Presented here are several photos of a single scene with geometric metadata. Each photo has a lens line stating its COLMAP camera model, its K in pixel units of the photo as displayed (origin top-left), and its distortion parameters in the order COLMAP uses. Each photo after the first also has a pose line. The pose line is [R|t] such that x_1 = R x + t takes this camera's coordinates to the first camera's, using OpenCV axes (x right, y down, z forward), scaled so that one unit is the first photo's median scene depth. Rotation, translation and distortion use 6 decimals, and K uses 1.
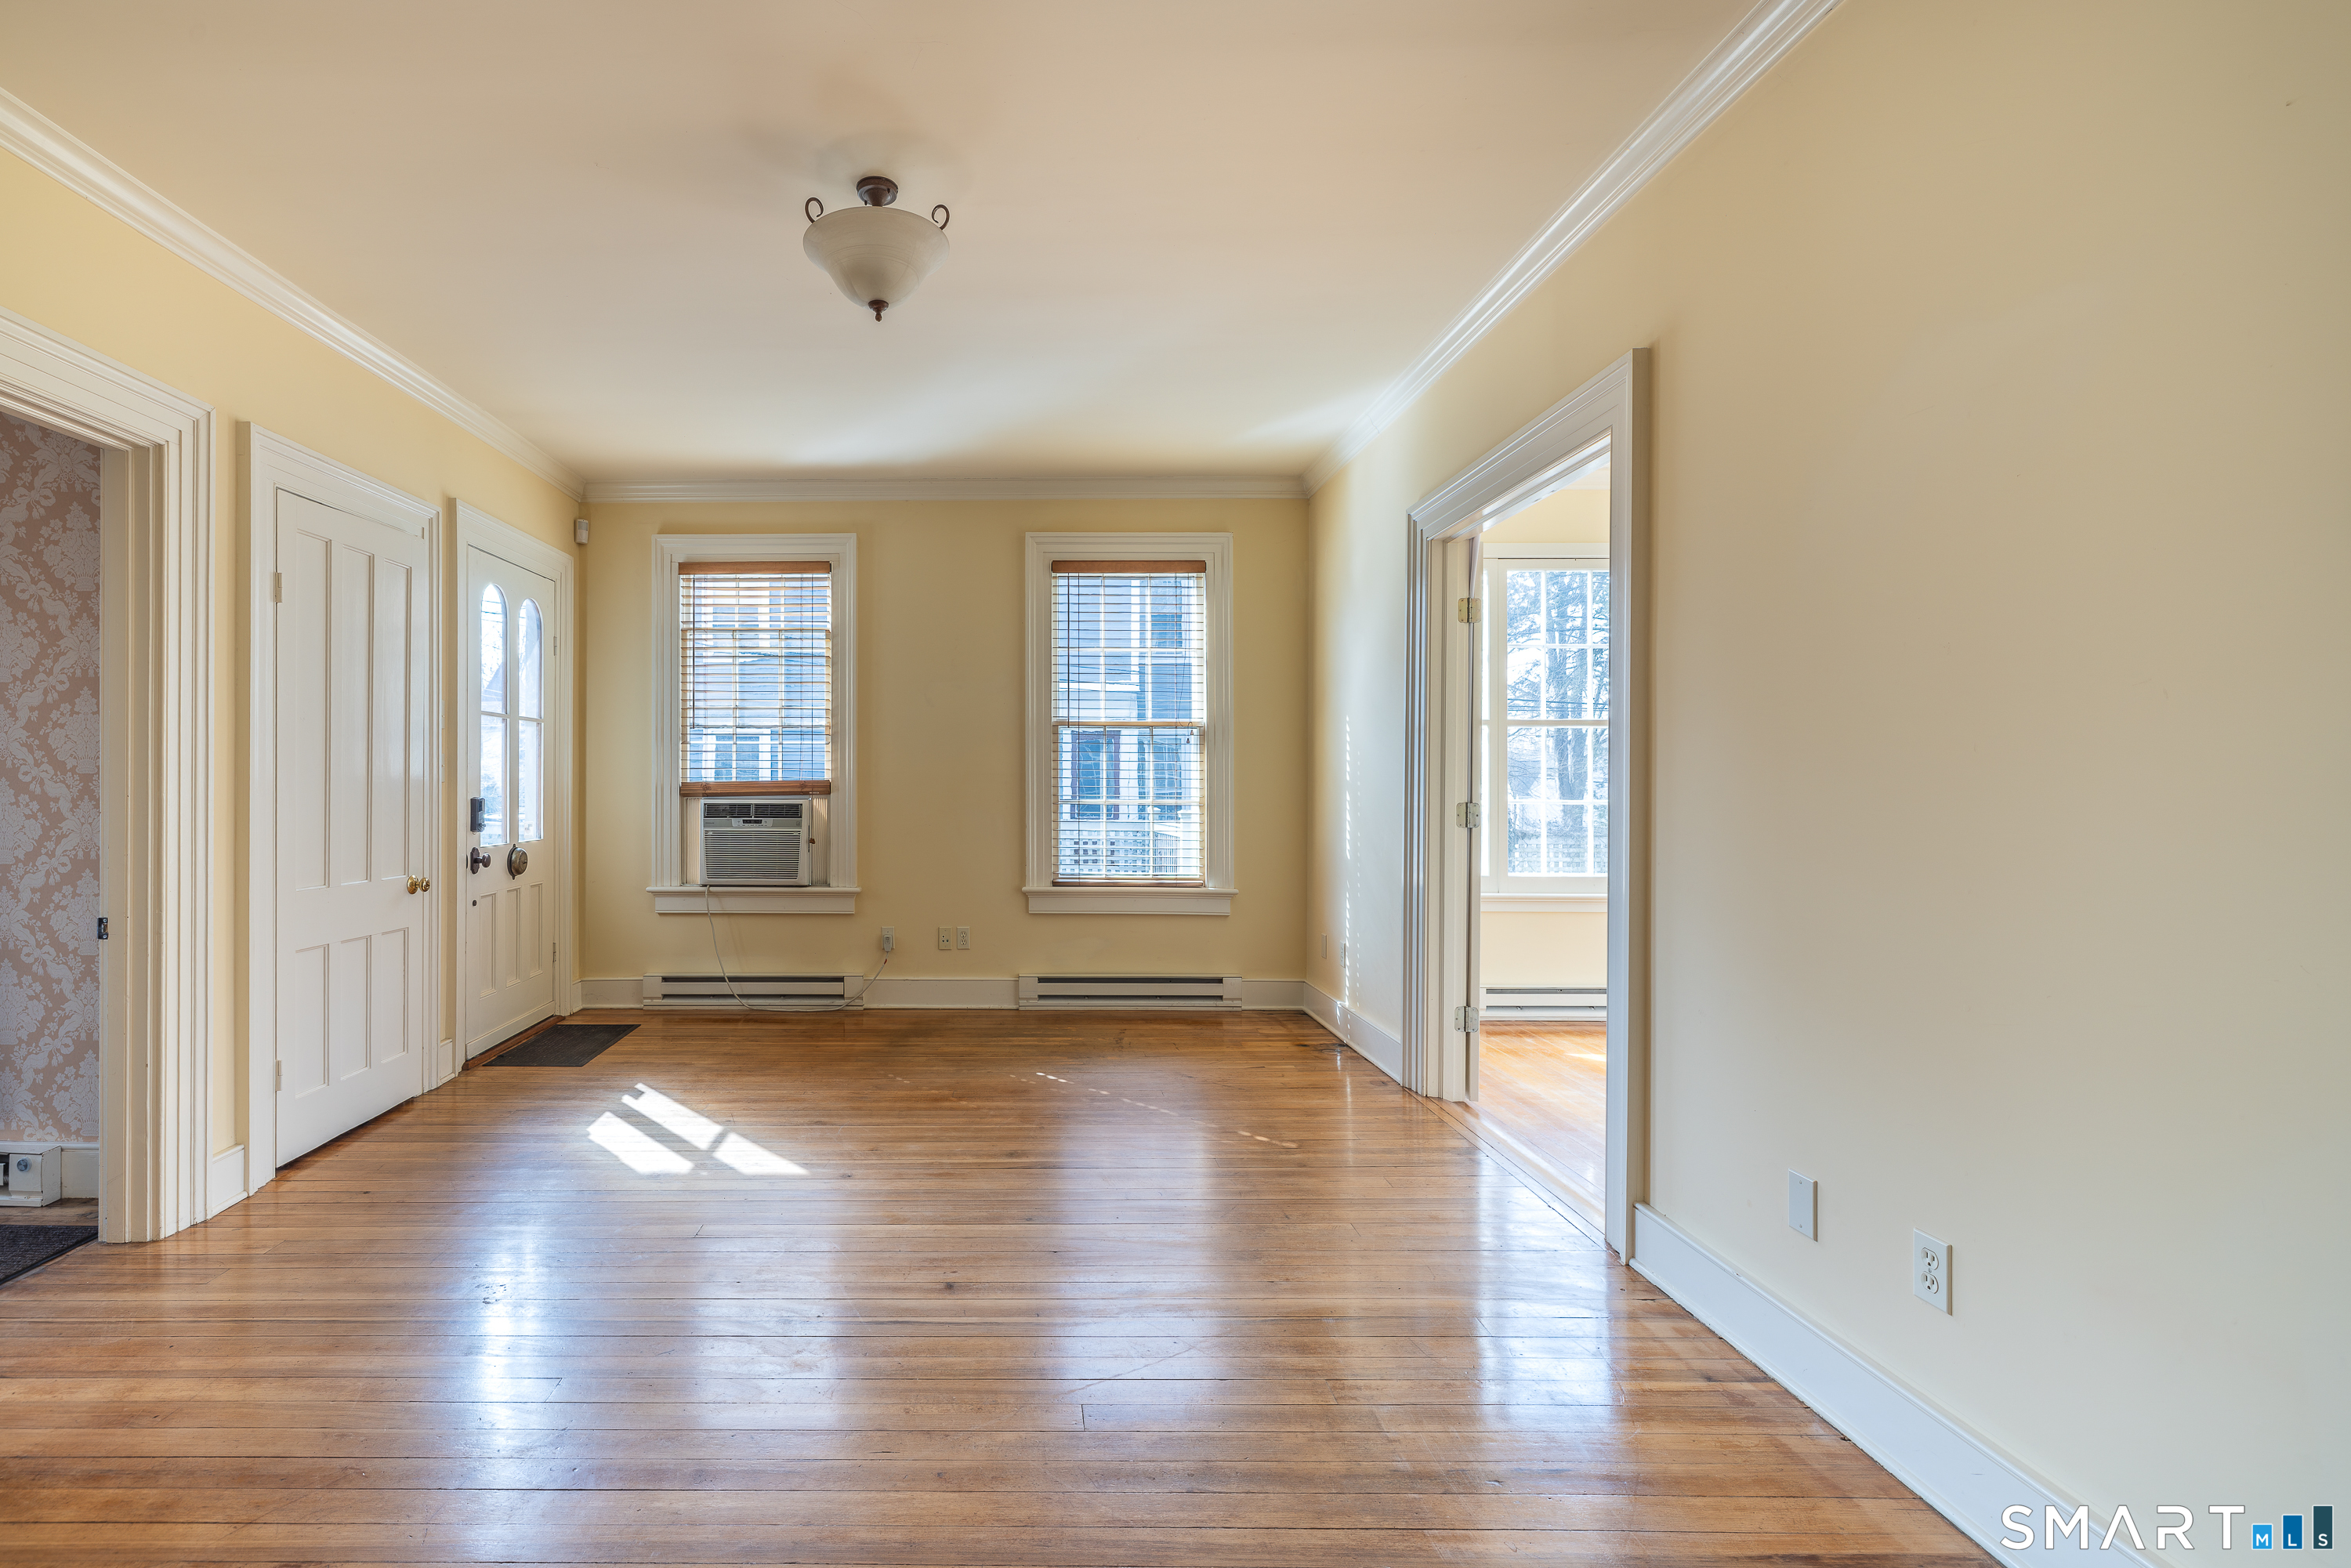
lens RADIAL K [[1014.3, 0, 1089.2], [0, 1014.3, 785.2], [0, 0, 1]] dist [-0.000597, 0.000102]
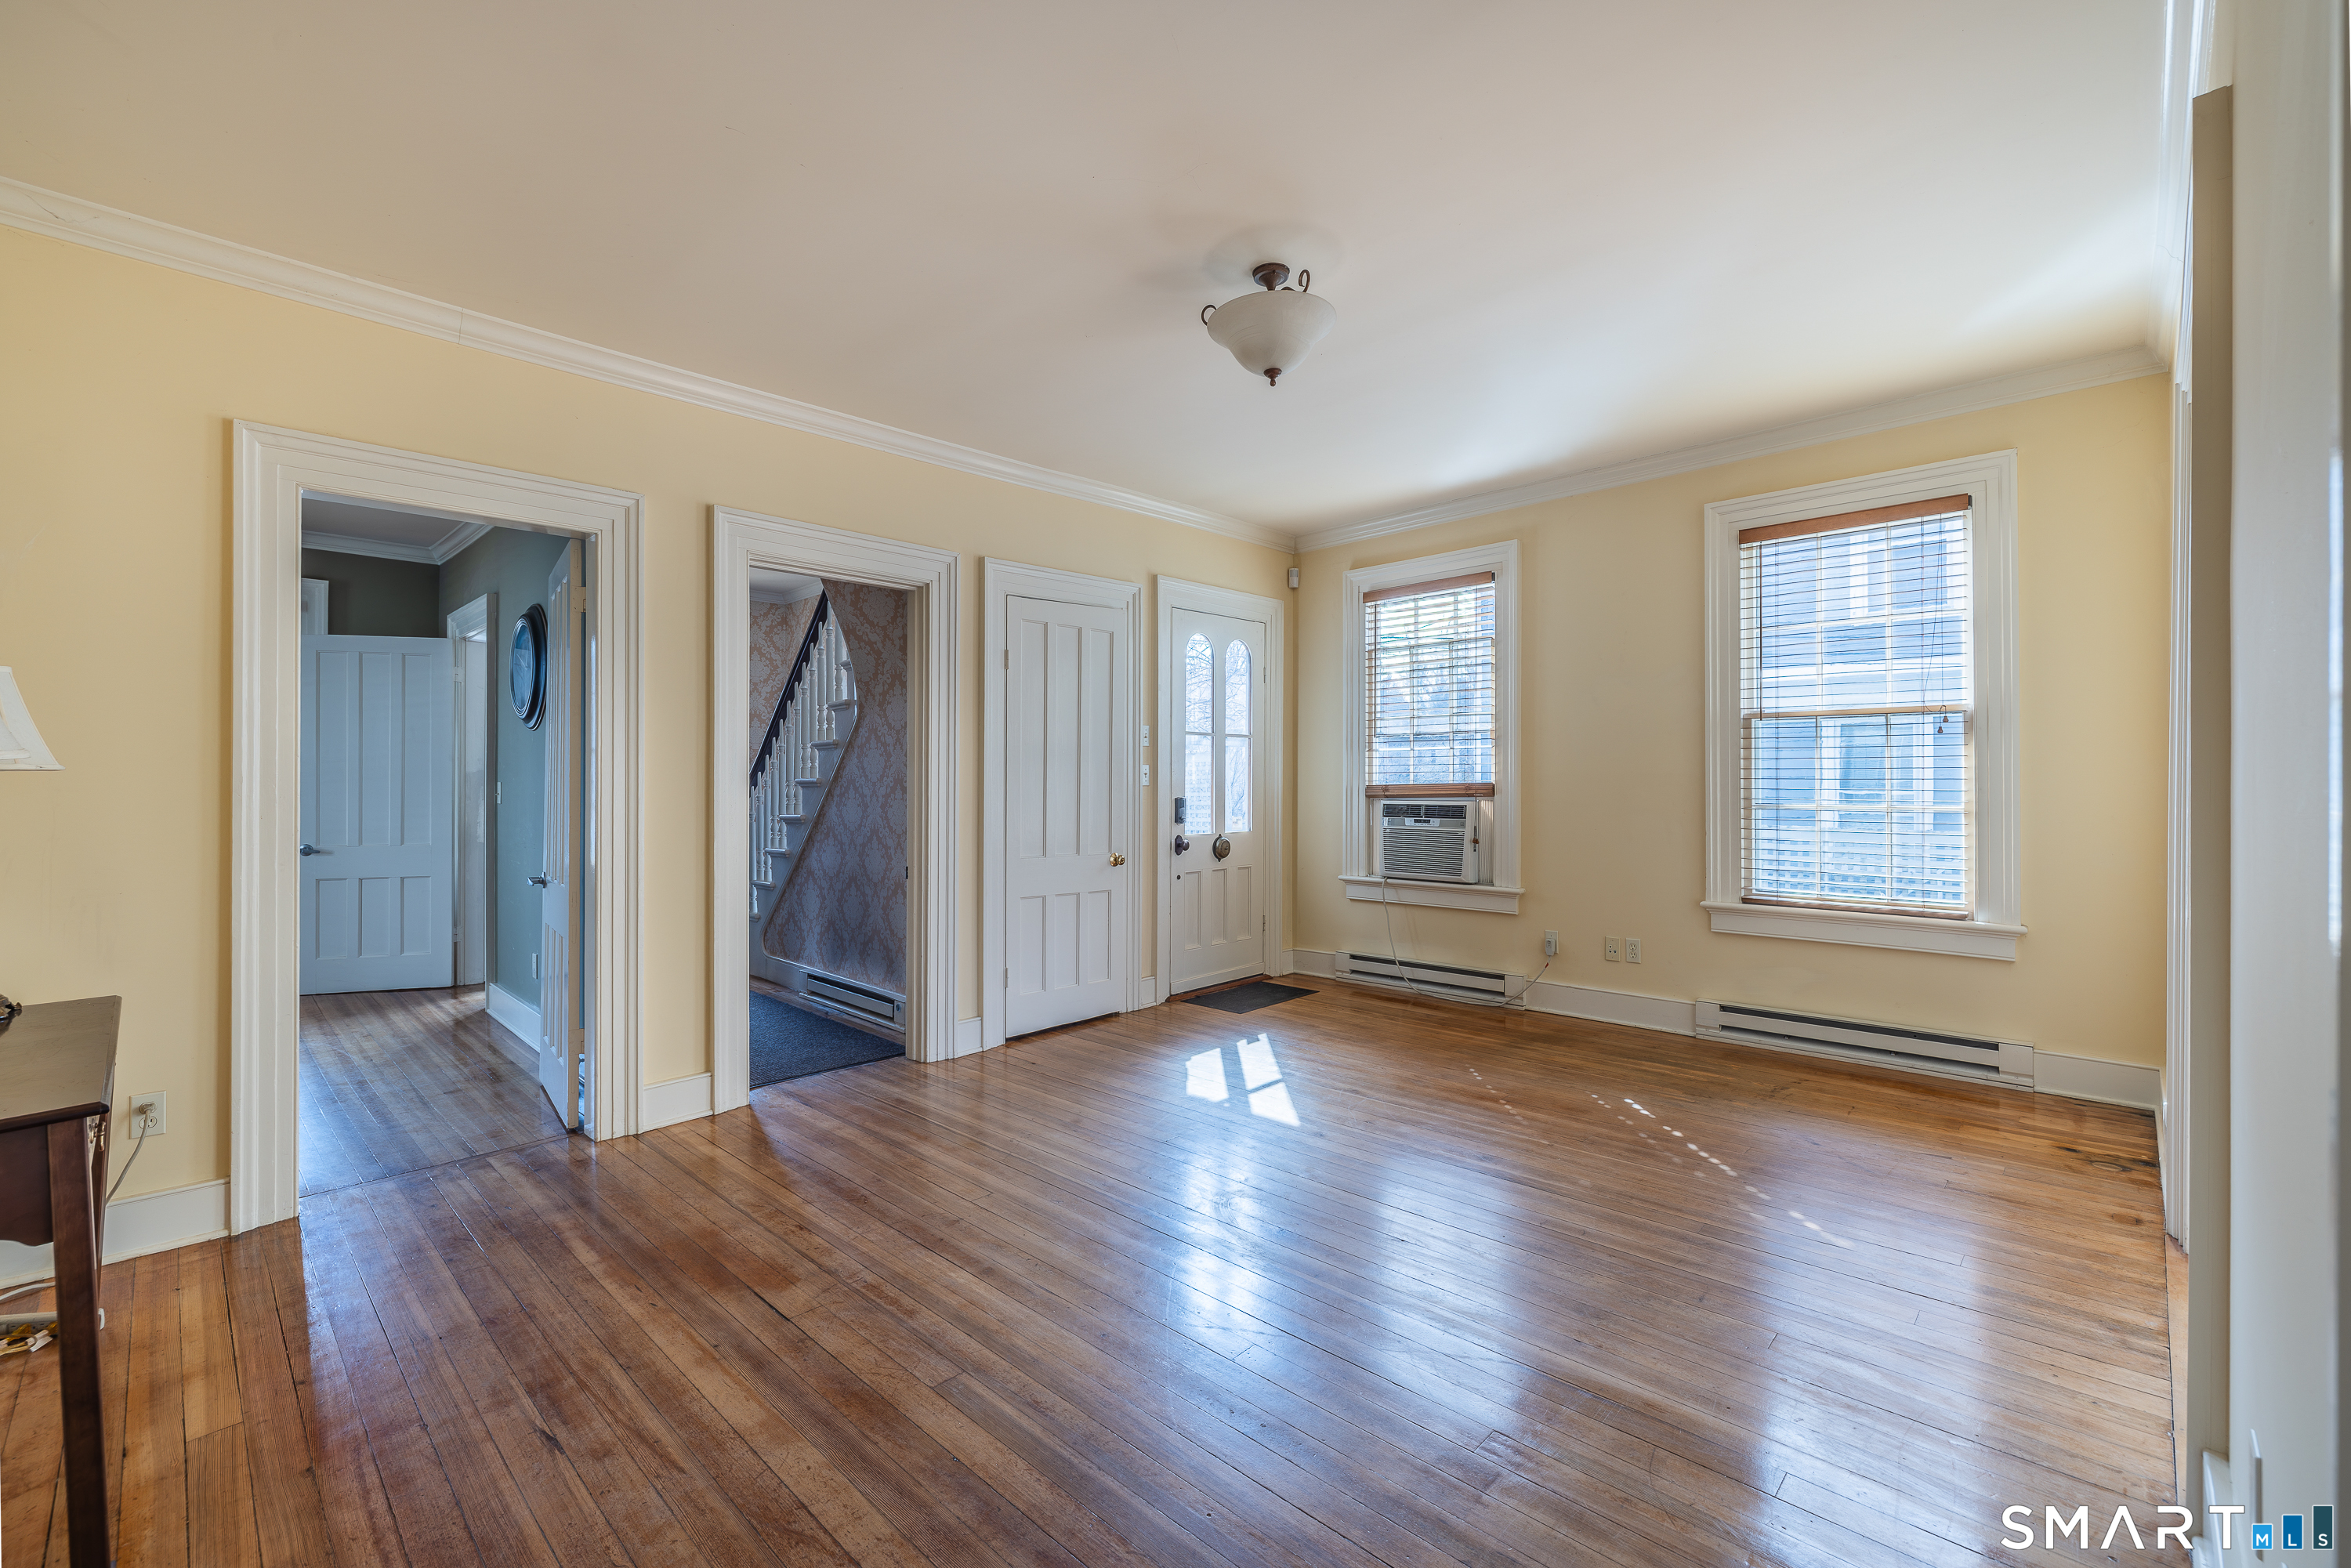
lens RADIAL K [[996.0, 0, 1175.5], [0, 996.0, 784.0], [0, 0, 1]] dist [0.000577, 0.000056]
pose [[0.719956, -0.003666, -0.694010, 0.223488], [0.001460, 0.999992, -0.003767, -0.000310], [0.694018, 0.001698, 0.719955, 0.048323]]
